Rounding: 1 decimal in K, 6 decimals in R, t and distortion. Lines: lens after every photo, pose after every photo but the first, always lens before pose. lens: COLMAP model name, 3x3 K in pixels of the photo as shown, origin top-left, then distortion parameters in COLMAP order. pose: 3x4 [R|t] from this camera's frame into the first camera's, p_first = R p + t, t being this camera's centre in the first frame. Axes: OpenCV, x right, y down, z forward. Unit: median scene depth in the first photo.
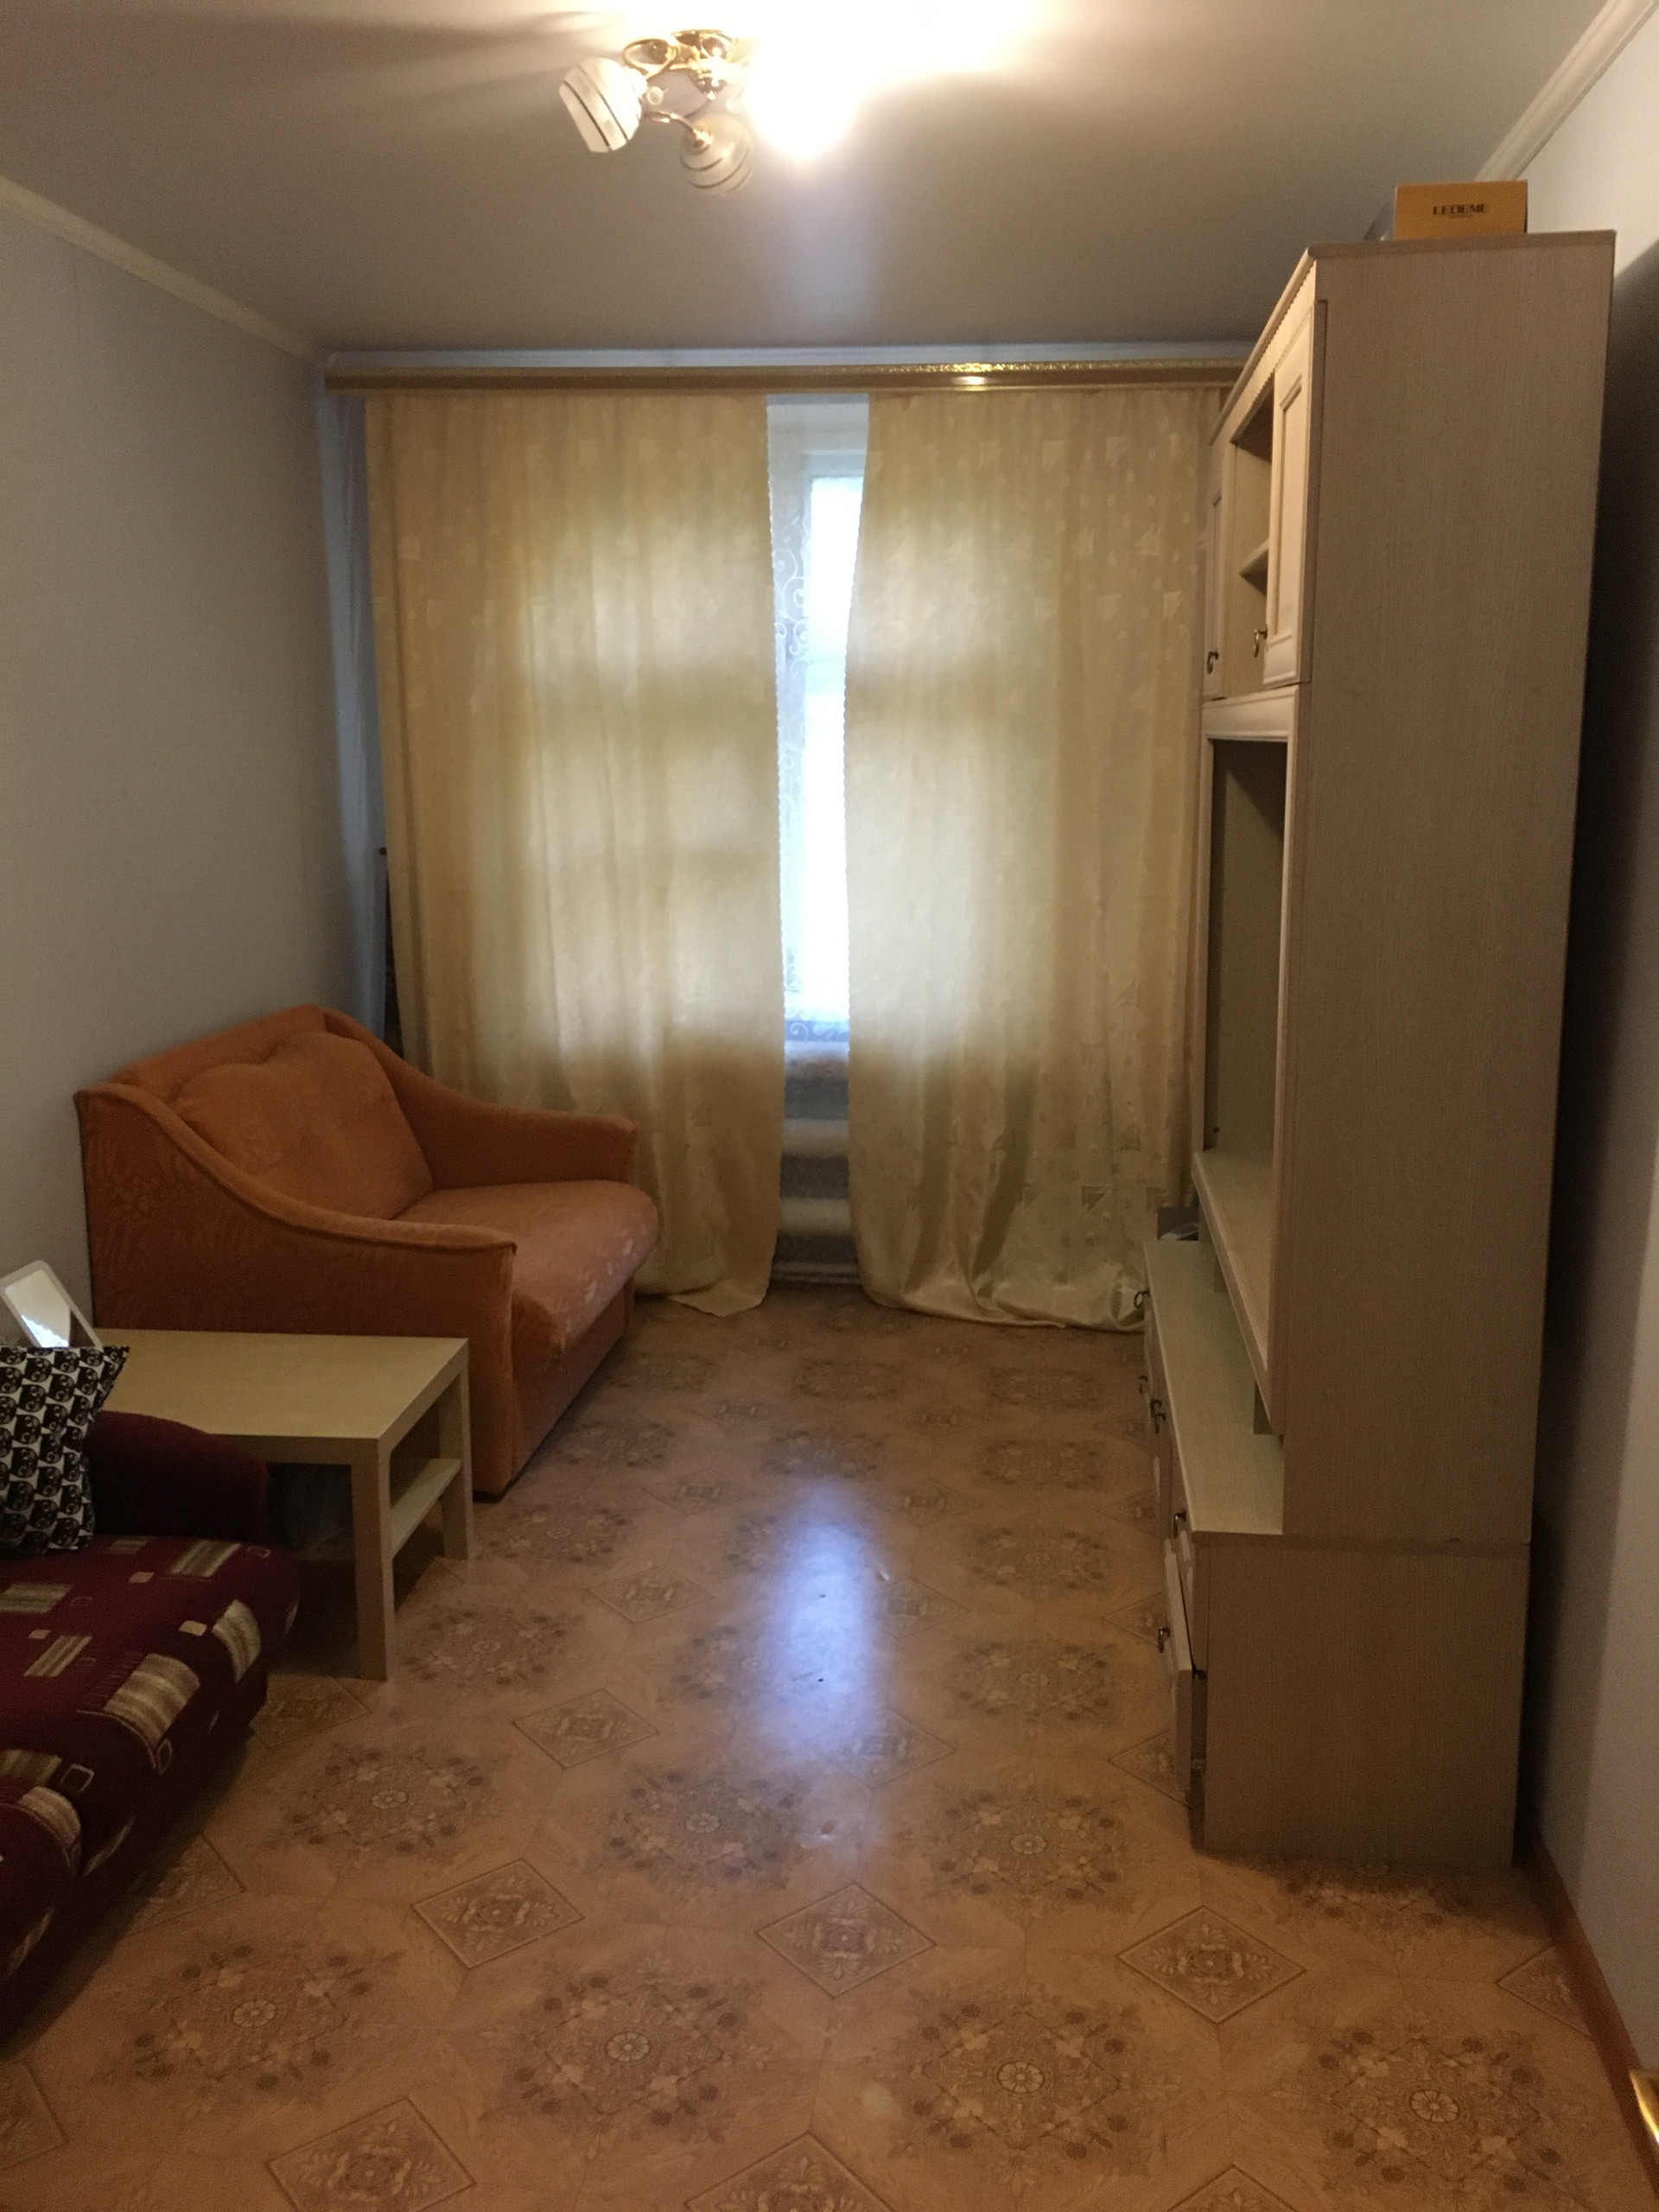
lens RADIAL K [[1878.1, 0, 851.1], [0, 1878.1, 1114.2], [0, 0, 1]] dist [0.079151, -0.085291]
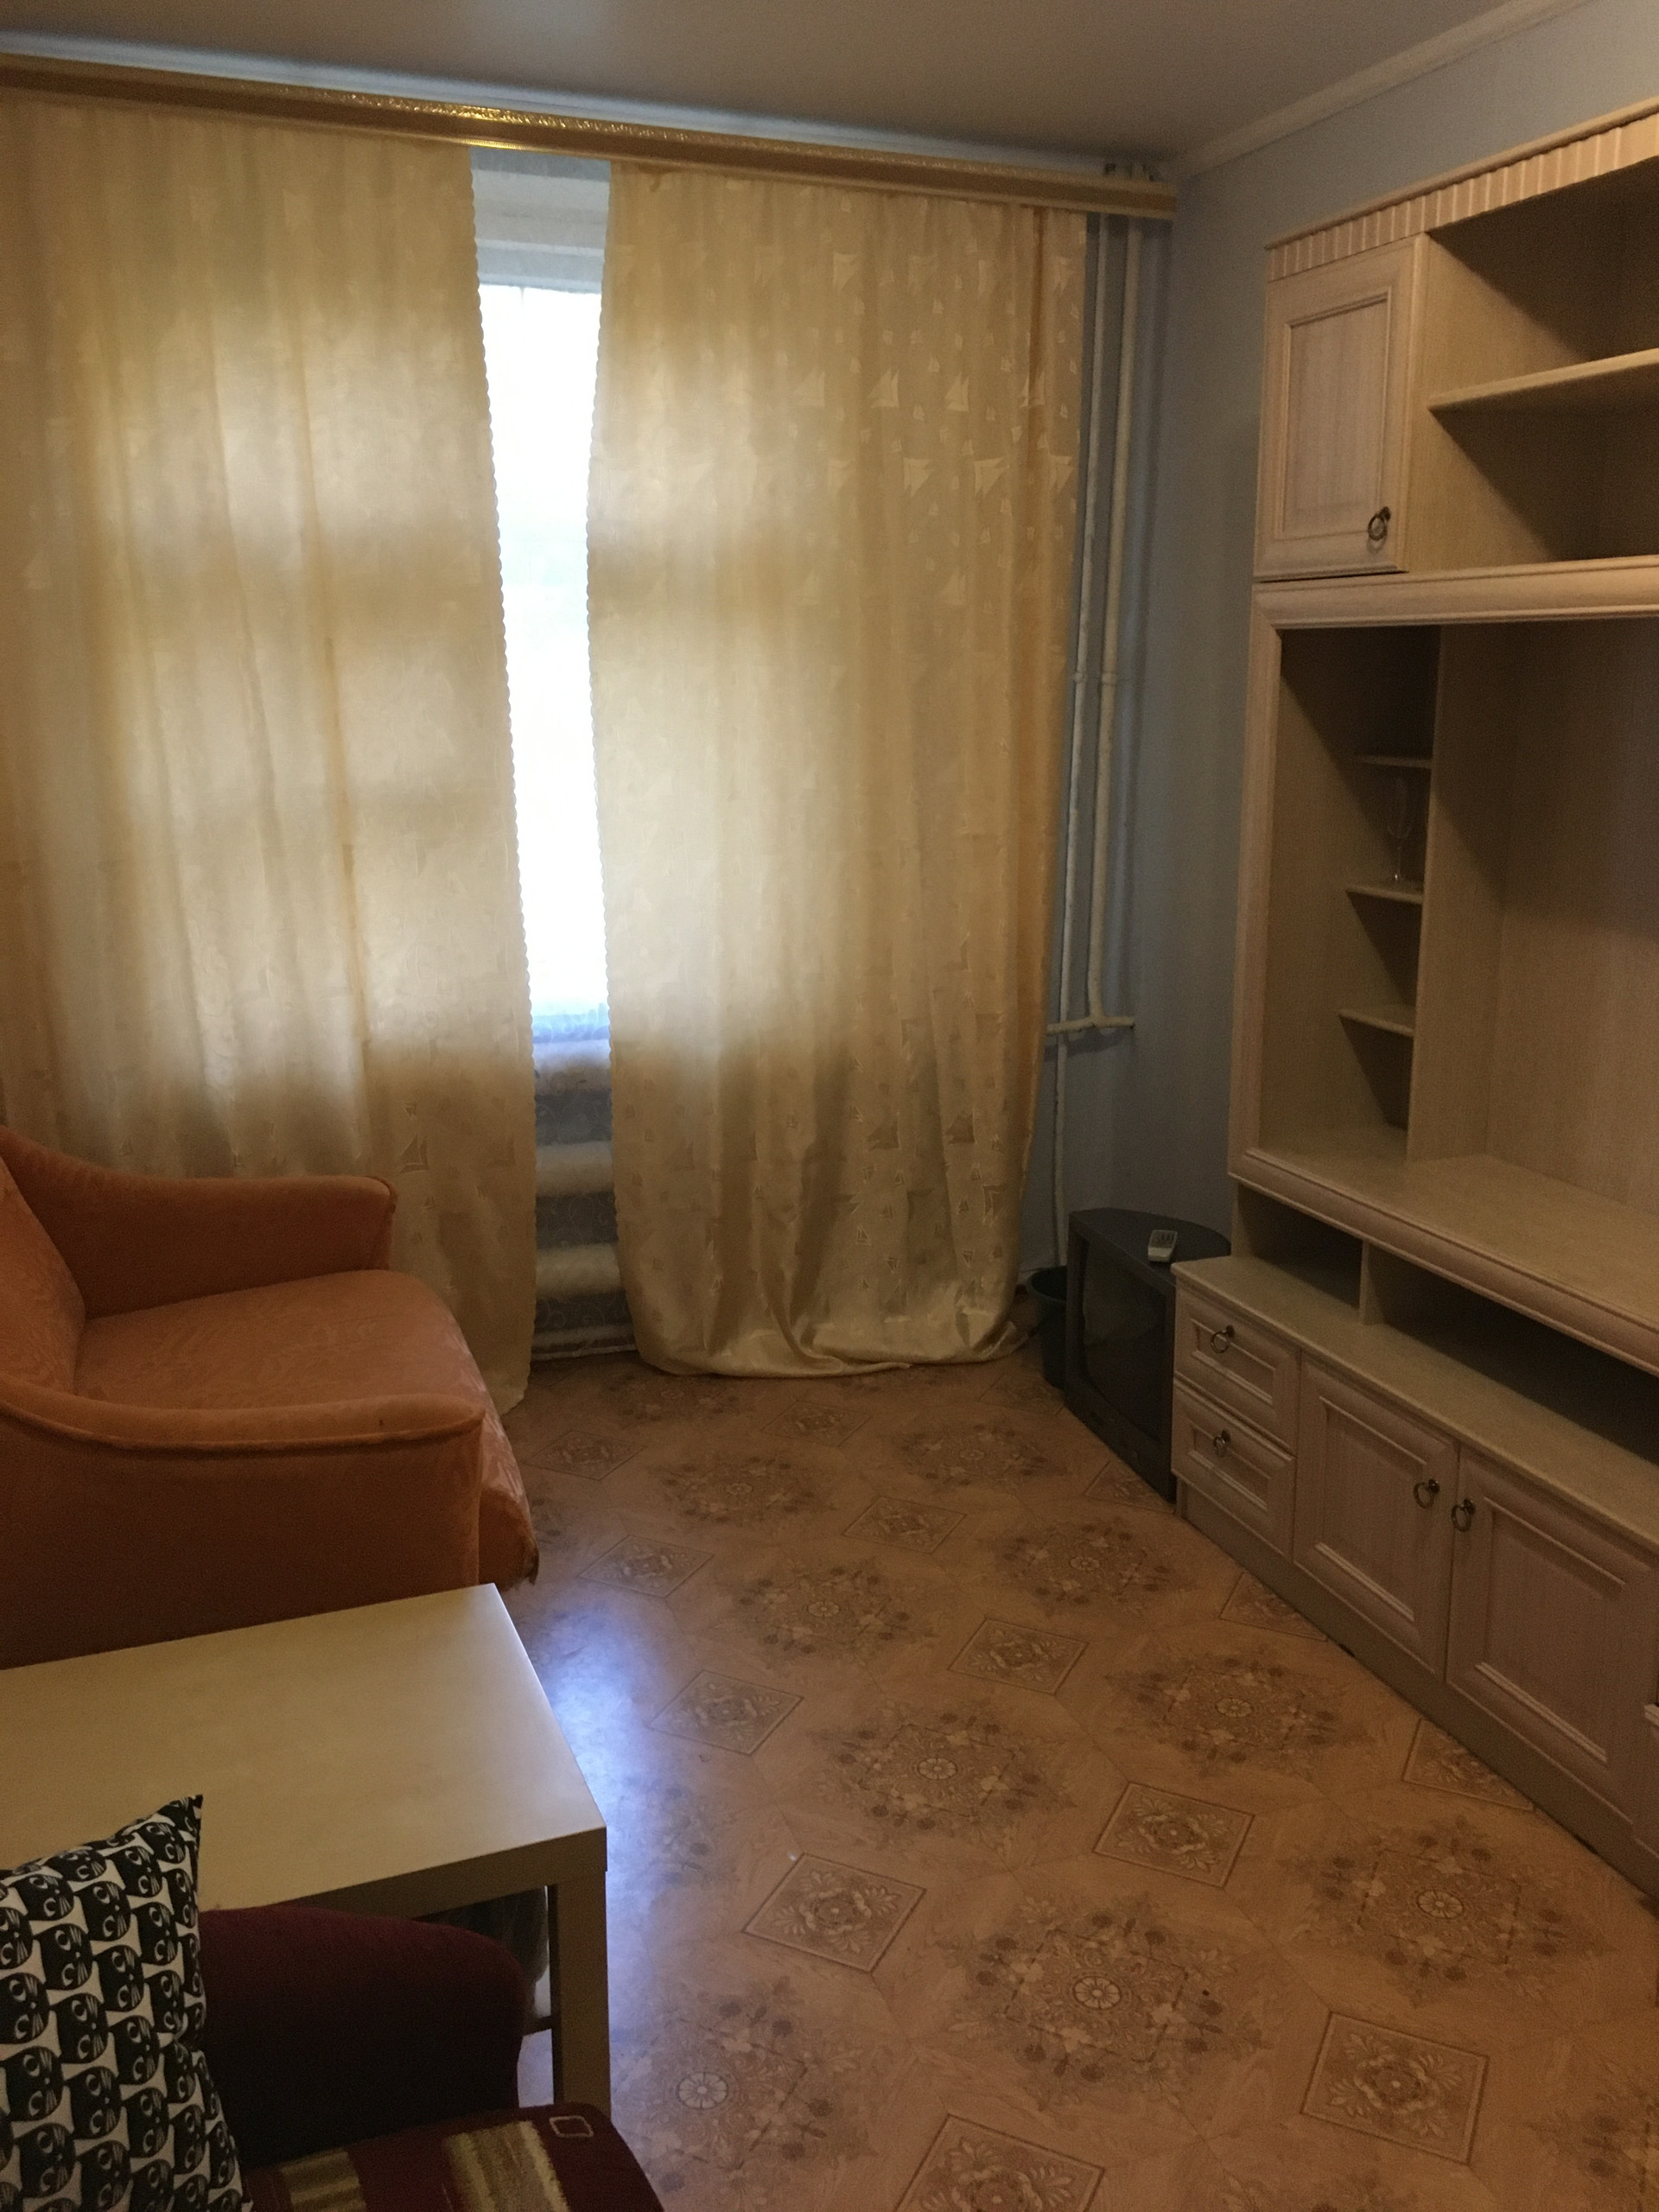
lens RADIAL K [[1878.1, 0, 835.5], [0, 1878.1, 1106.8], [0, 0, 1]] dist [0.079151, -0.085291]
pose [[0.894345, -0.099356, 0.436206, -0.267281], [0.085190, 0.995008, 0.051972, -0.045436], [-0.439192, -0.009321, 0.898345, 0.288102]]
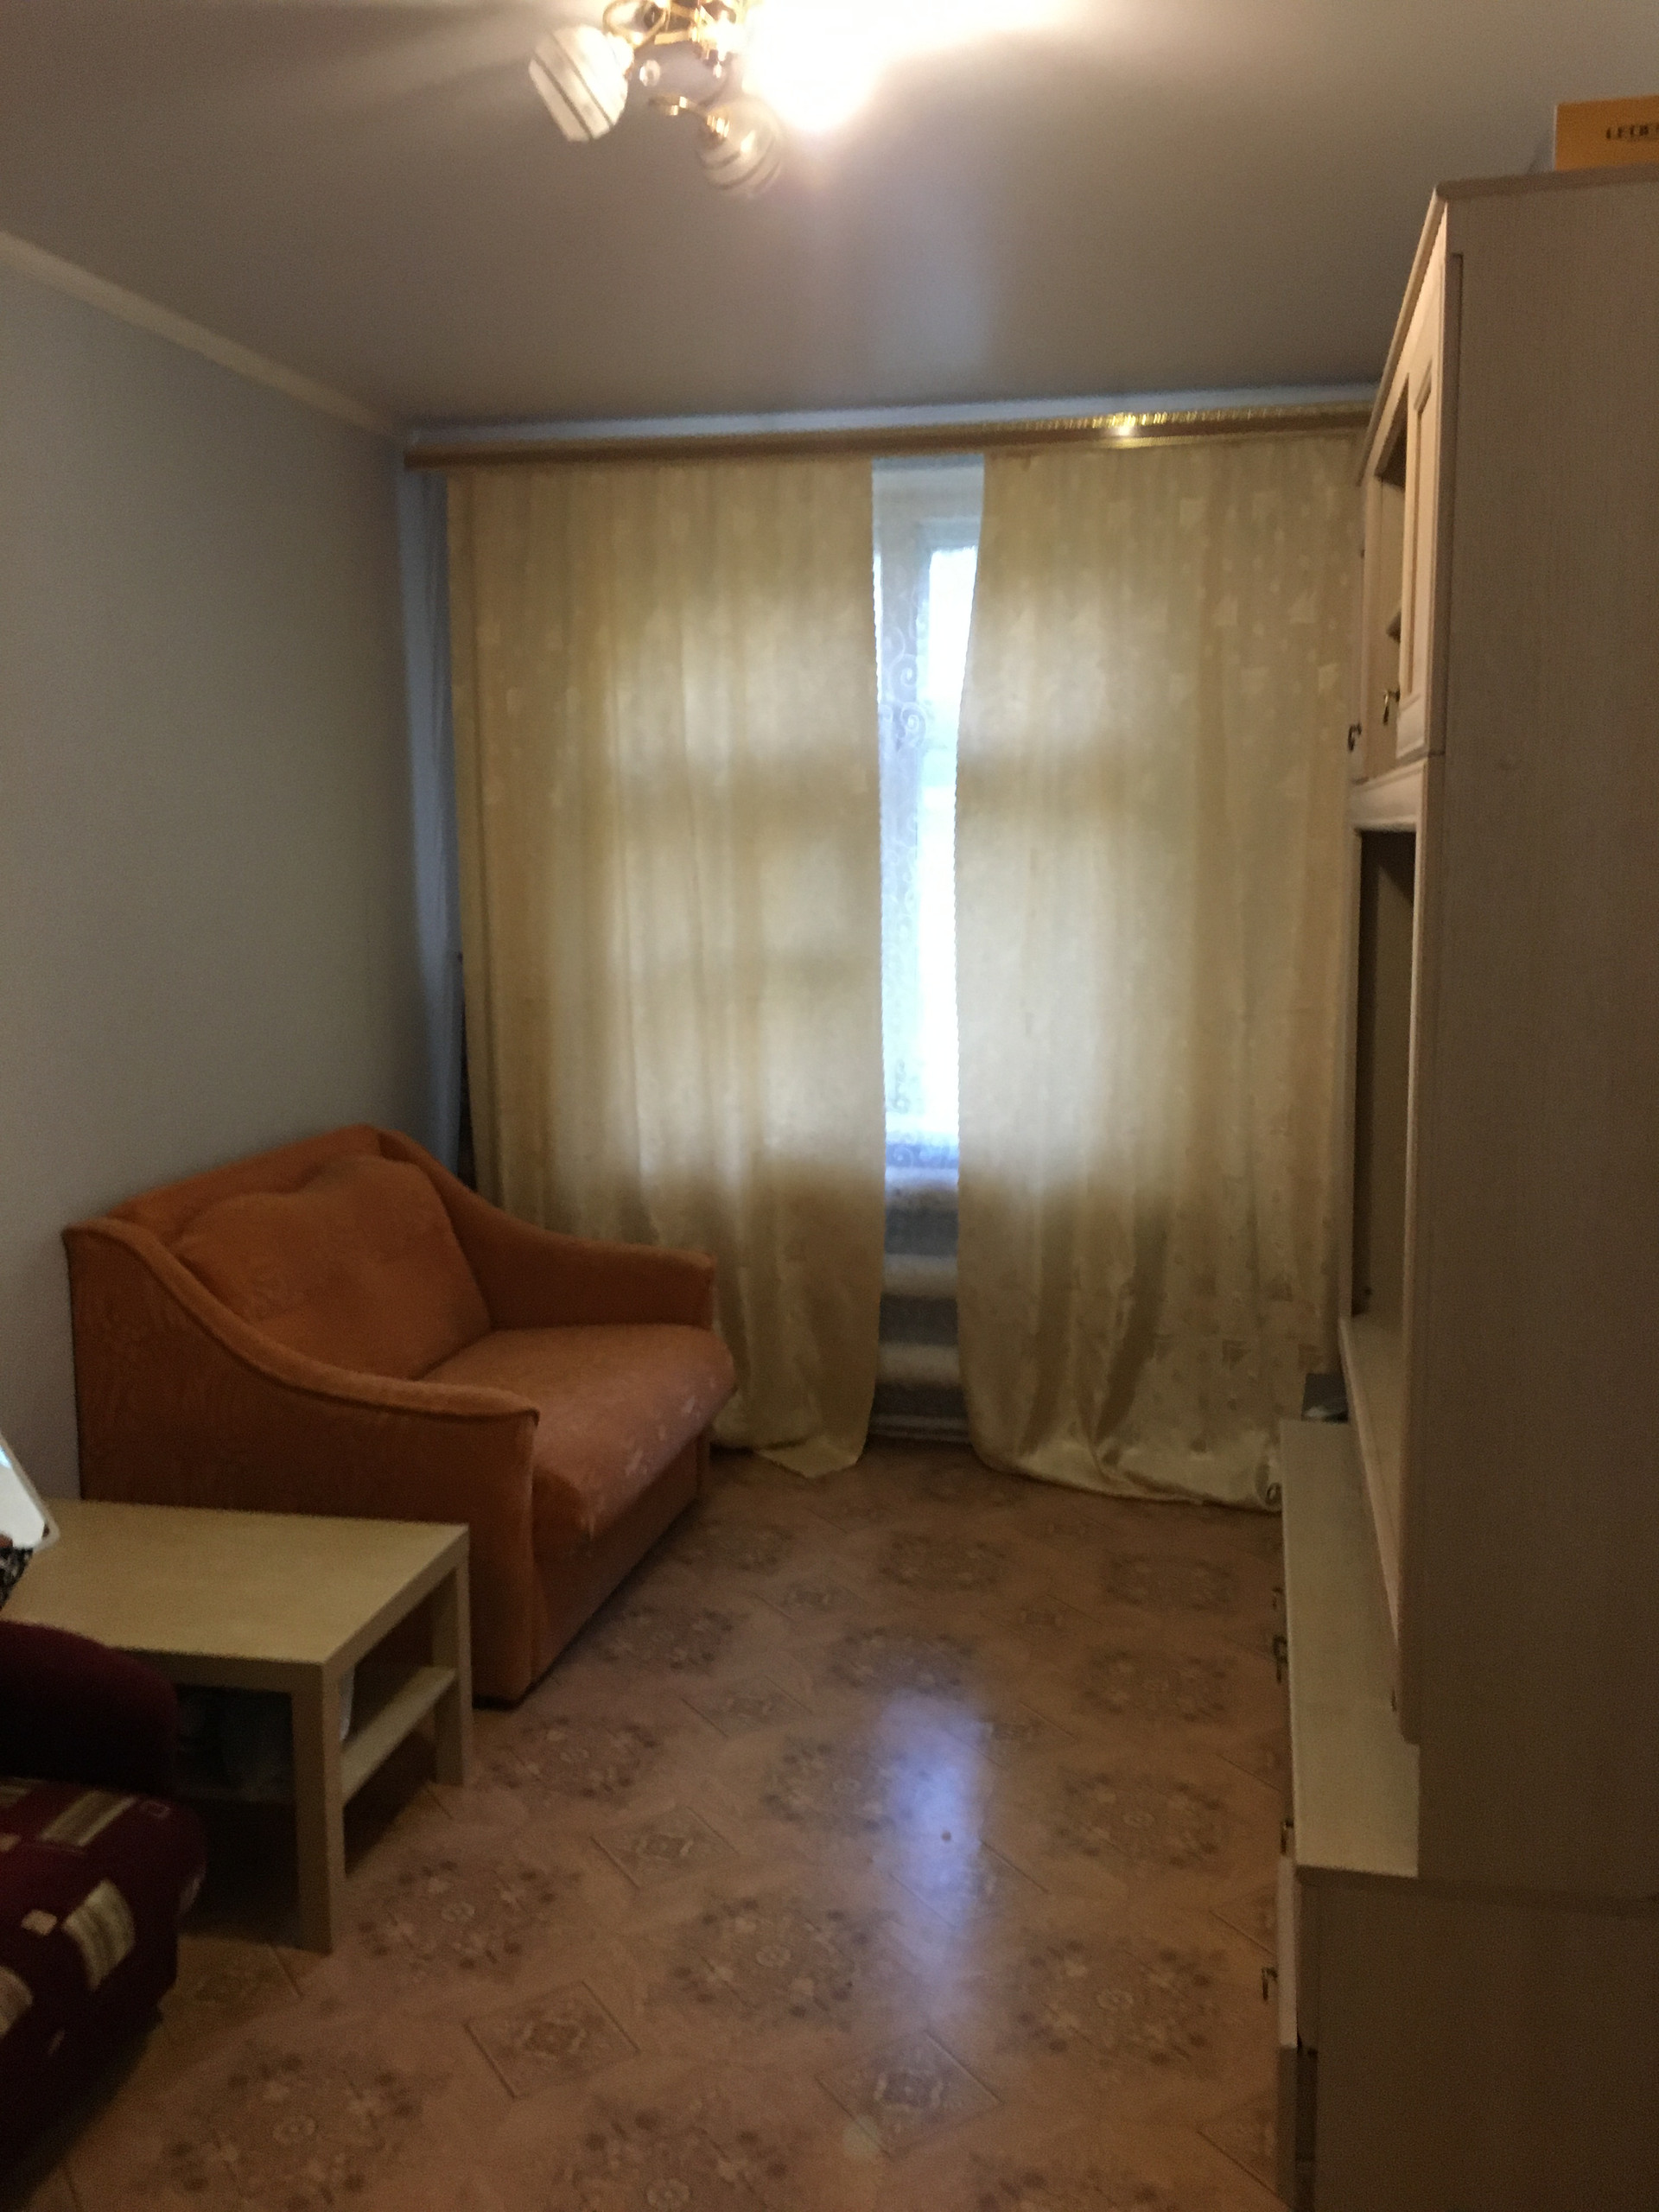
lens RADIAL K [[1878.1, 0, 843.5], [0, 1878.1, 1114.5], [0, 0, 1]] dist [0.079151, -0.085291]
pose [[0.993891, 0.009790, -0.109935, 0.044408], [-0.015183, 0.998716, -0.048329, -0.021715], [0.109321, 0.049703, 0.992763, 0.113810]]
